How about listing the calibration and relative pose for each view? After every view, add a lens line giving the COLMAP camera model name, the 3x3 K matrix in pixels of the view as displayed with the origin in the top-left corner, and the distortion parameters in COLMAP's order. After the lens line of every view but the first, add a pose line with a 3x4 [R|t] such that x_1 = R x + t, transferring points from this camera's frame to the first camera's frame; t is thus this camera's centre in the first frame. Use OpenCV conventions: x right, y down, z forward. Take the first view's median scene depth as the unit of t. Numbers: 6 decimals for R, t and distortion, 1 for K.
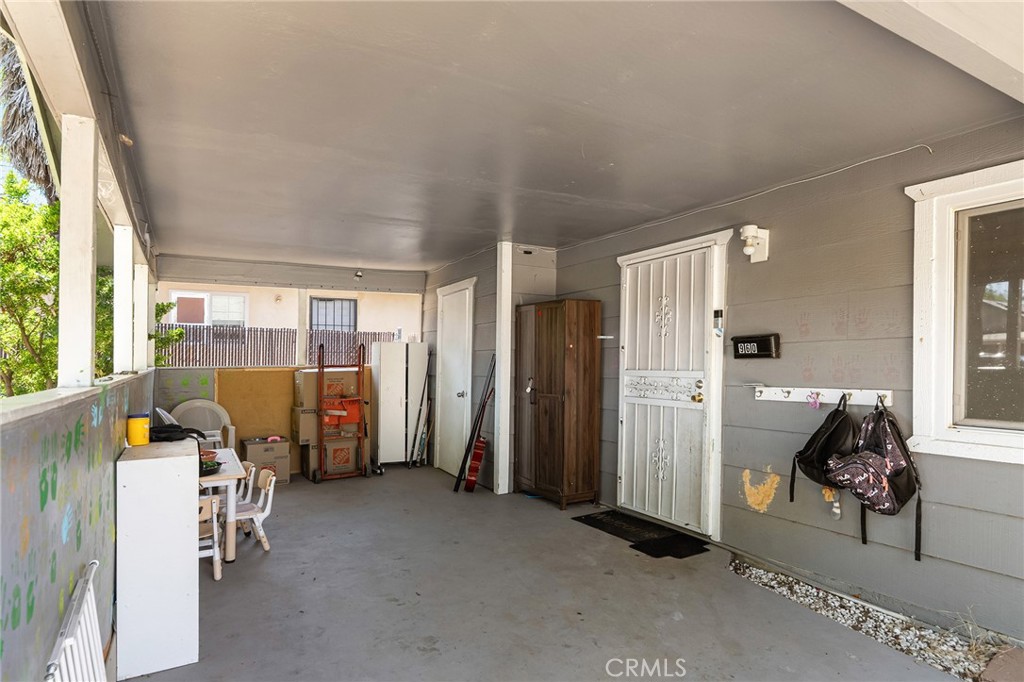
lens RADIAL K [[577.3, 0, 512.0], [0, 577.3, 341.0], [0, 0, 1]] dist [-0.000789, 0.000341]
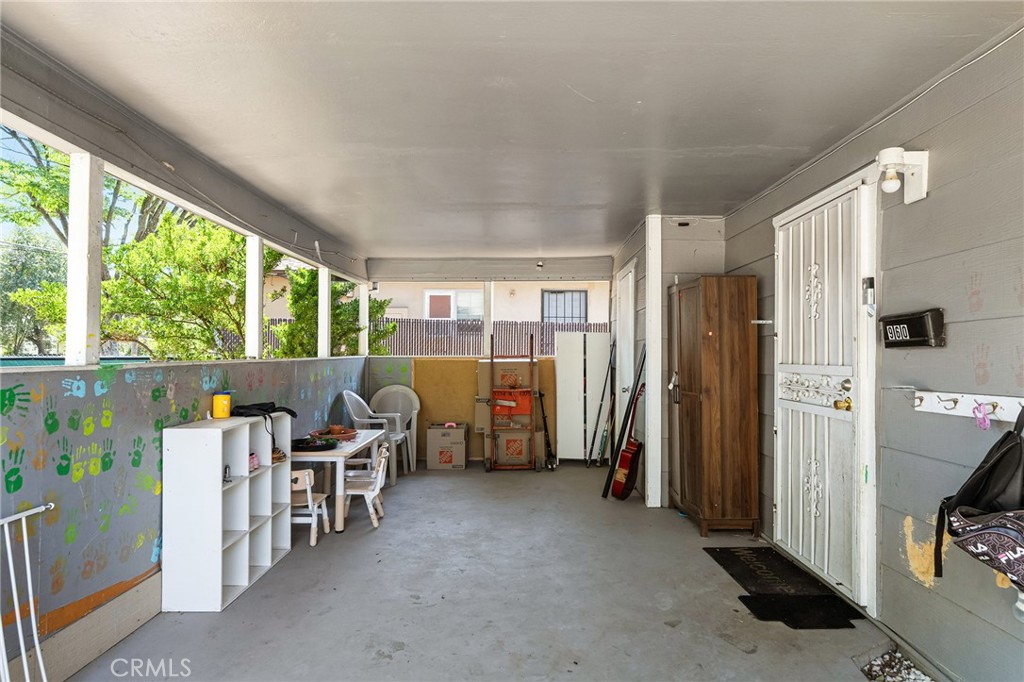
lens RADIAL K [[595.1, 0, 512.0], [0, 595.1, 317.9], [0, 0, 1]] dist [0.002015, 0.000782]
pose [[0.861423, -0.023014, -0.507367, 0.292217], [0.008797, 0.999499, -0.030401, 0.010023], [0.507812, 0.021725, 0.861194, 0.142009]]
